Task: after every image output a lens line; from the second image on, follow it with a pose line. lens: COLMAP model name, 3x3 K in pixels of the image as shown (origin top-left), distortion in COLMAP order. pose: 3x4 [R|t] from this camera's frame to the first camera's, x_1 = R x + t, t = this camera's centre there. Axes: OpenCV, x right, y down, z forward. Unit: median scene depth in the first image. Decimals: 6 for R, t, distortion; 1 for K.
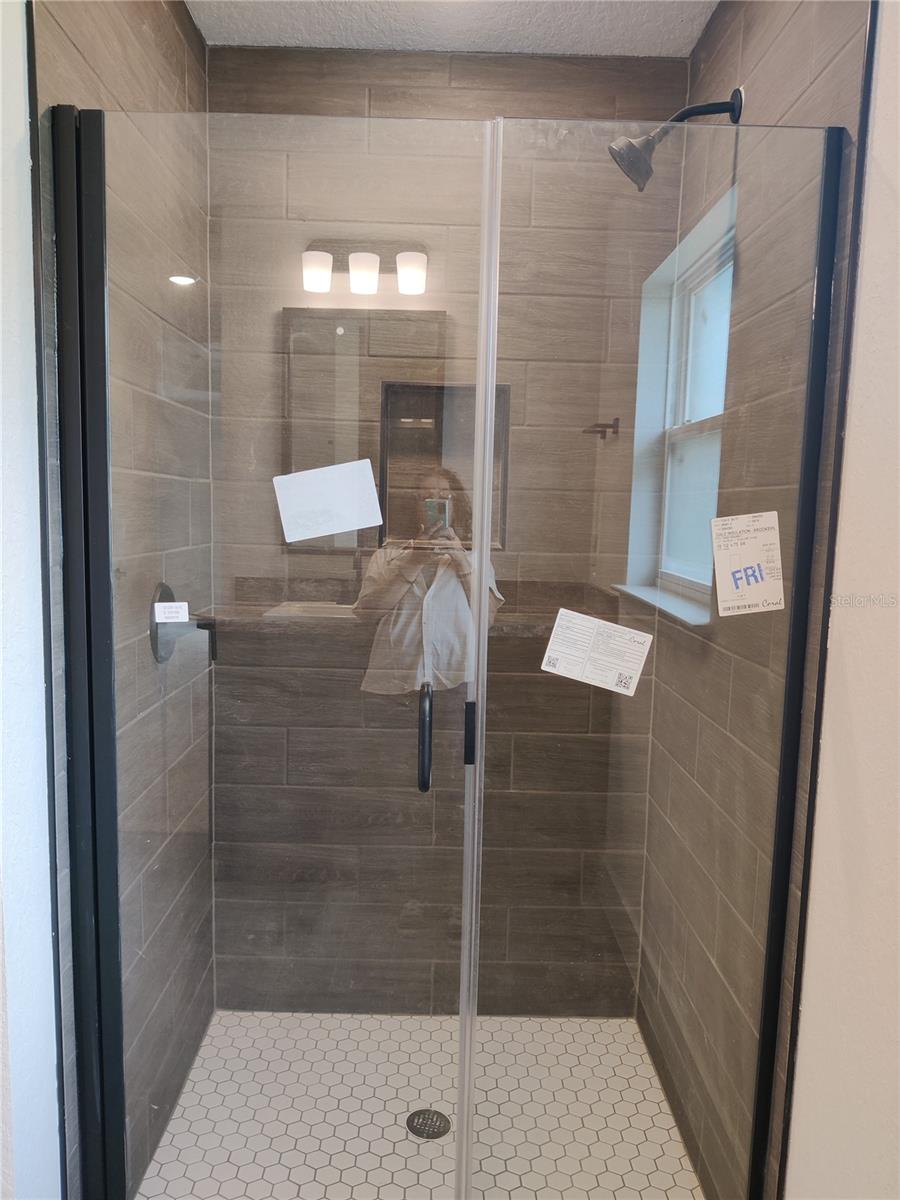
lens RADIAL K [[909.8, 0, 452.4], [0, 909.8, 607.0], [0, 0, 1]] dist [-0.001976, -0.002772]
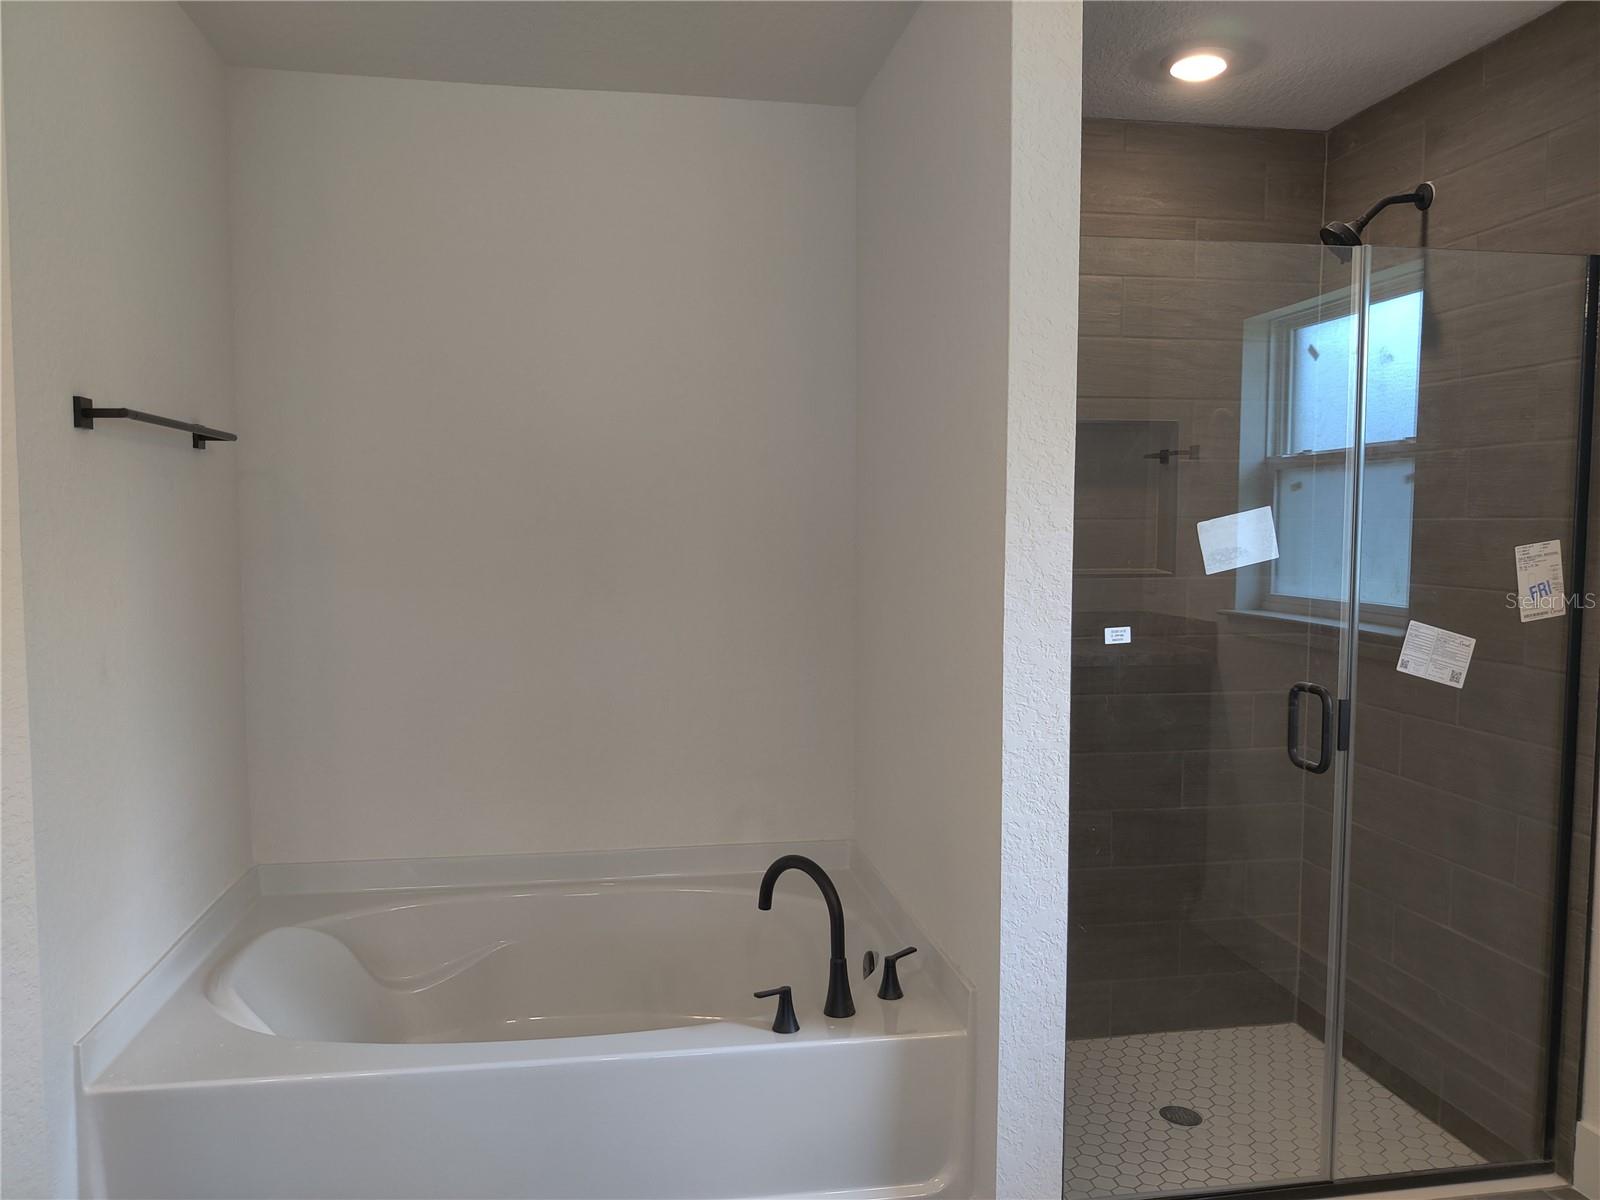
lens RADIAL K [[1213.1, 0, 796.1], [0, 1213.1, 598.0], [0, 0, 1]] dist [-0.001976, -0.002772]
pose [[0.987249, -0.033950, 0.155521, -0.974411], [0.040867, 0.998302, -0.041498, 0.004971], [-0.153848, 0.047324, 0.986961, -0.523486]]
